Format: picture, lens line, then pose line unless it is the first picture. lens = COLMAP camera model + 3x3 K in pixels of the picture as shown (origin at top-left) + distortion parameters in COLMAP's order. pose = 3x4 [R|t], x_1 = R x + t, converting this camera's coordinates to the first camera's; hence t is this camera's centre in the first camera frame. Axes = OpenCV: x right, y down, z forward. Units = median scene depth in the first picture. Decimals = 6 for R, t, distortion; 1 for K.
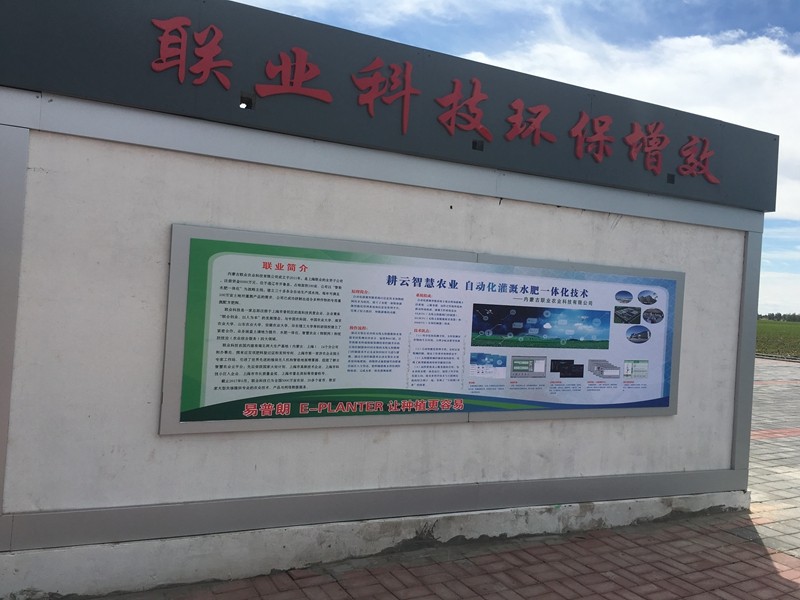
lens RADIAL K [[690.1, 0, 399.2], [0, 690.1, 298.7], [0, 0, 1]] dist [0.044158, -0.039009]
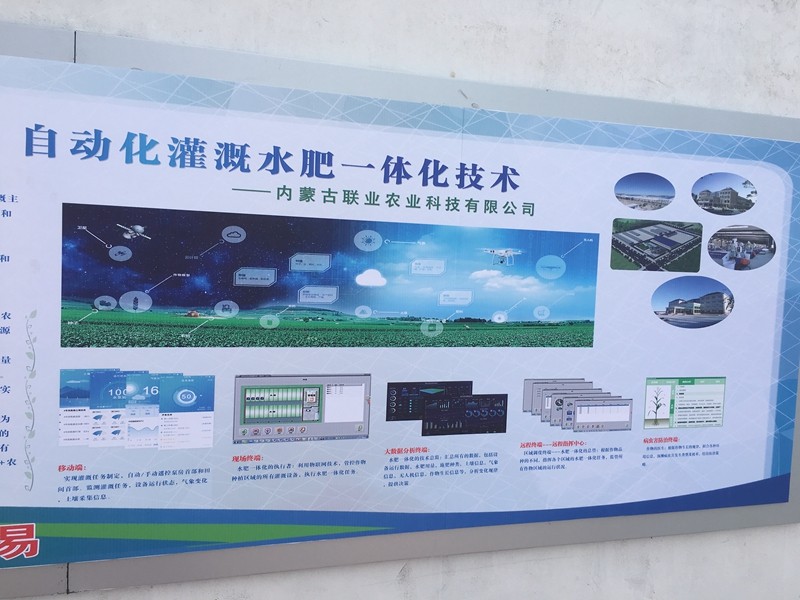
lens RADIAL K [[690.1, 0, 398.9], [0, 690.1, 303.1], [0, 0, 1]] dist [0.044158, -0.039009]
pose [[0.984964, -0.006346, -0.172641, 0.279669], [0.015720, 0.998472, 0.052985, 0.033622], [0.172041, -0.054902, 0.983559, 0.682157]]
